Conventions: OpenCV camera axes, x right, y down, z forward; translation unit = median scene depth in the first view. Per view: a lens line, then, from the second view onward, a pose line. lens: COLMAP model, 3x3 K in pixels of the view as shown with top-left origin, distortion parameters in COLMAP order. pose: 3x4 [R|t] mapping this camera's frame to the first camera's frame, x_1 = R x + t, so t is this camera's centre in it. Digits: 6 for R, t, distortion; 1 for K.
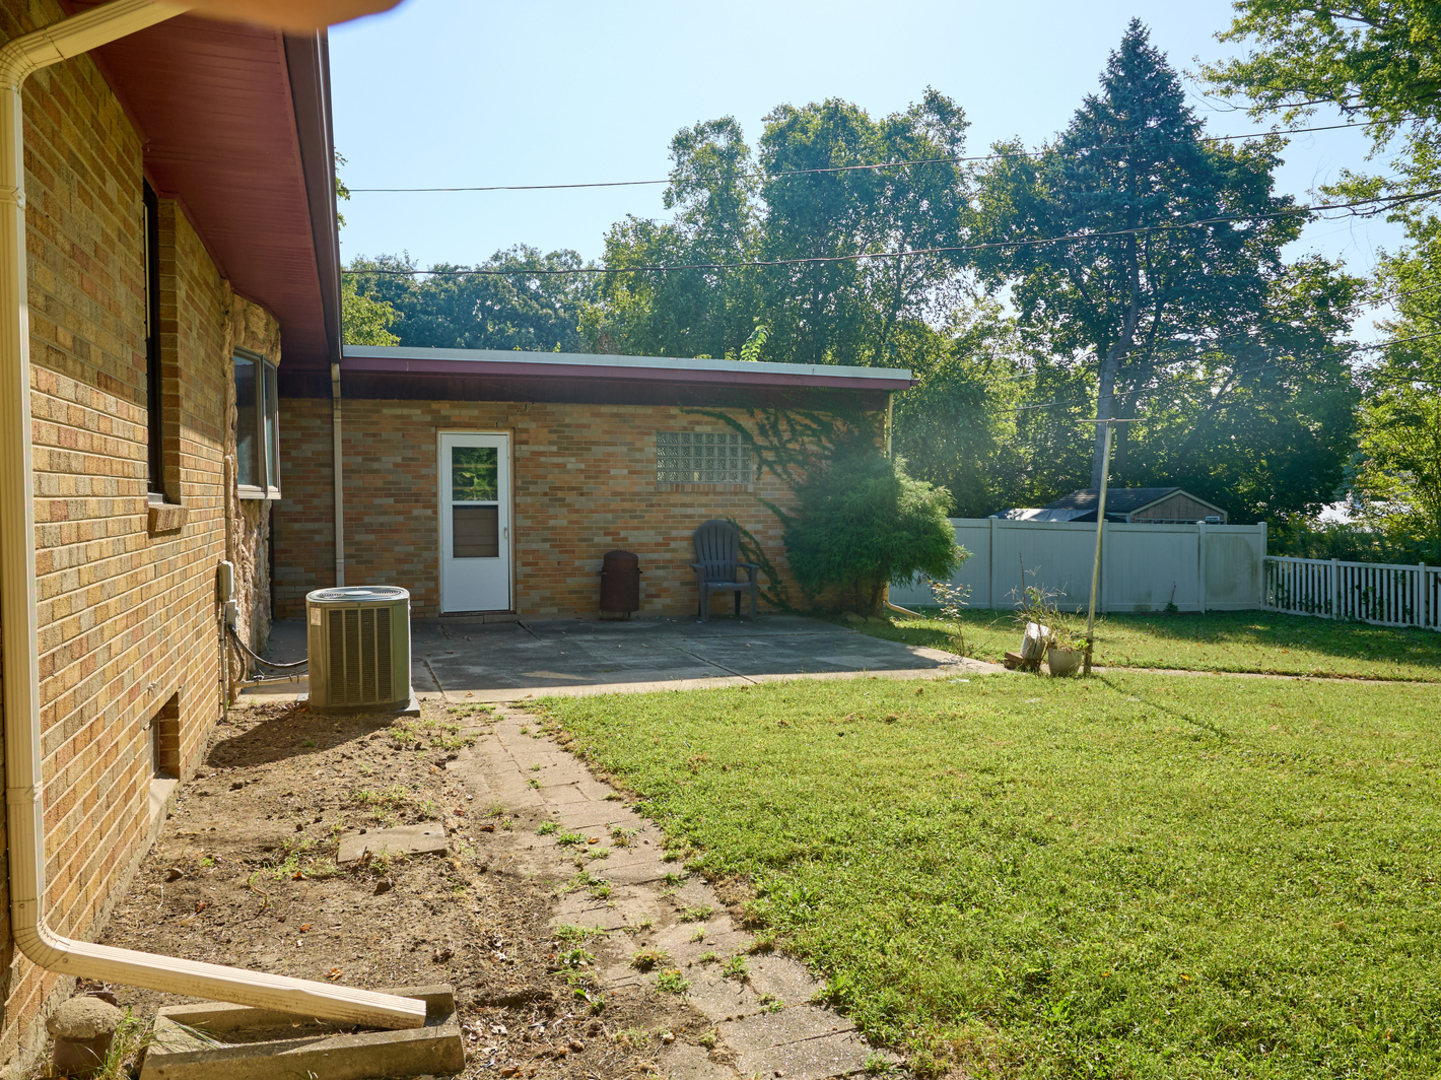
lens RADIAL K [[1136.1, 0, 718.8], [0, 1136.1, 536.3], [0, 0, 1]] dist [0.004916, -0.006519]
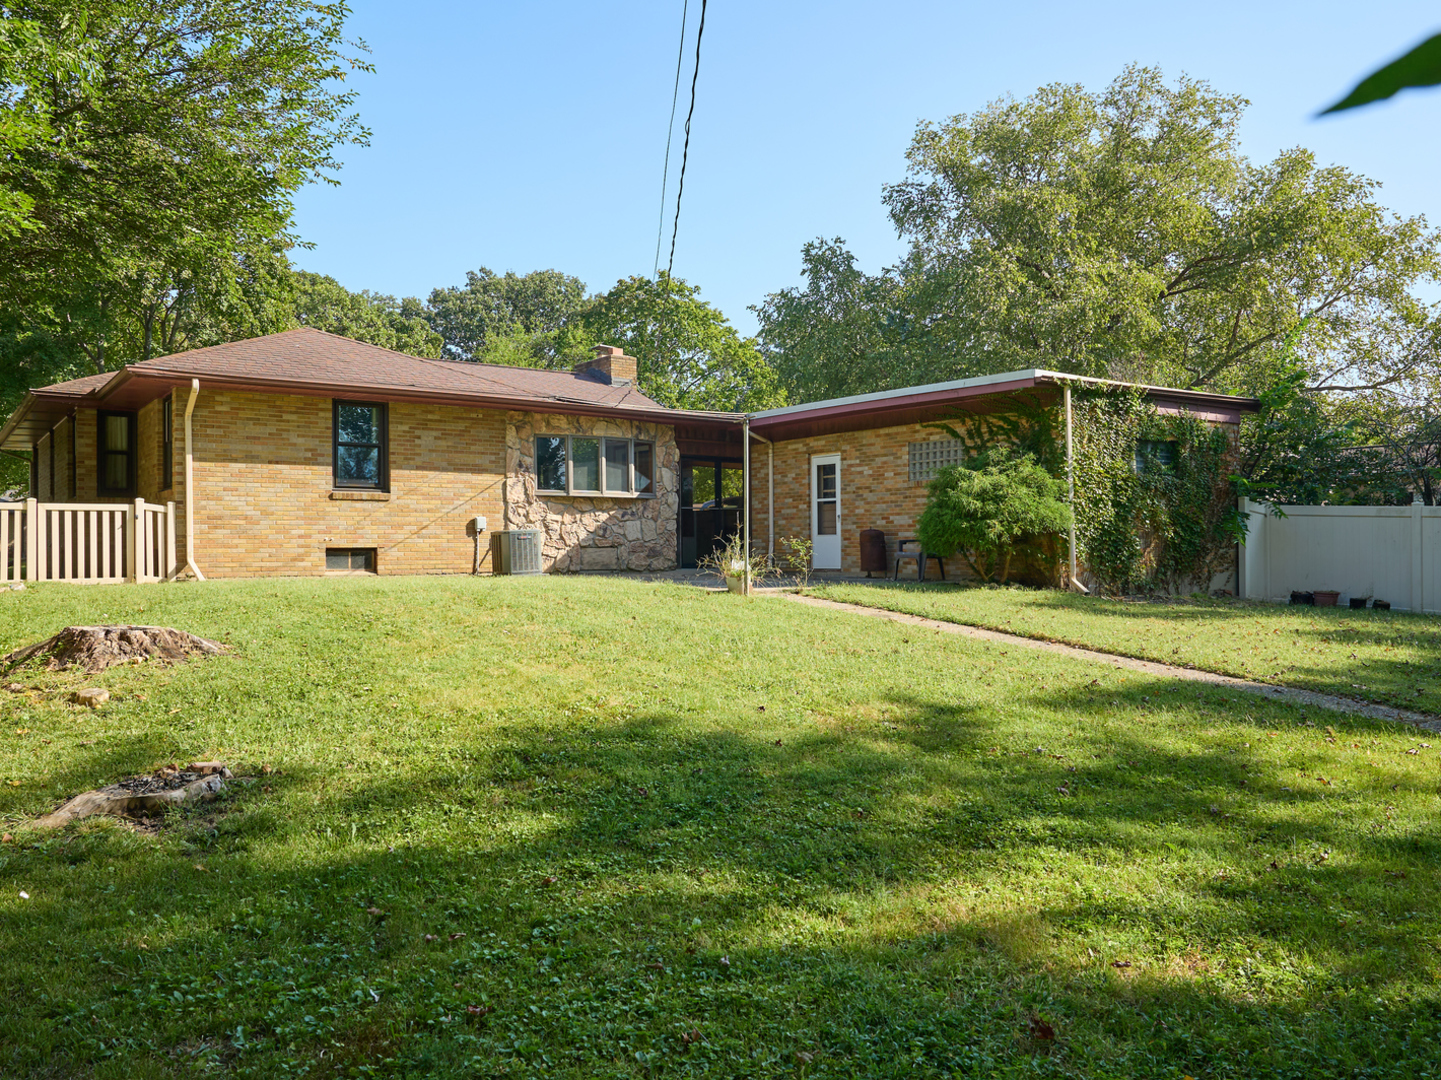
lens RADIAL K [[1136.1, 0, 715.8], [0, 1136.1, 546.6], [0, 0, 1]] dist [0.004916, -0.006519]
pose [[0.293090, -0.000351, -0.956085, 1.183746], [-0.028196, 0.999562, -0.009011, 0.051115], [0.955669, 0.029598, 0.292952, 0.376276]]
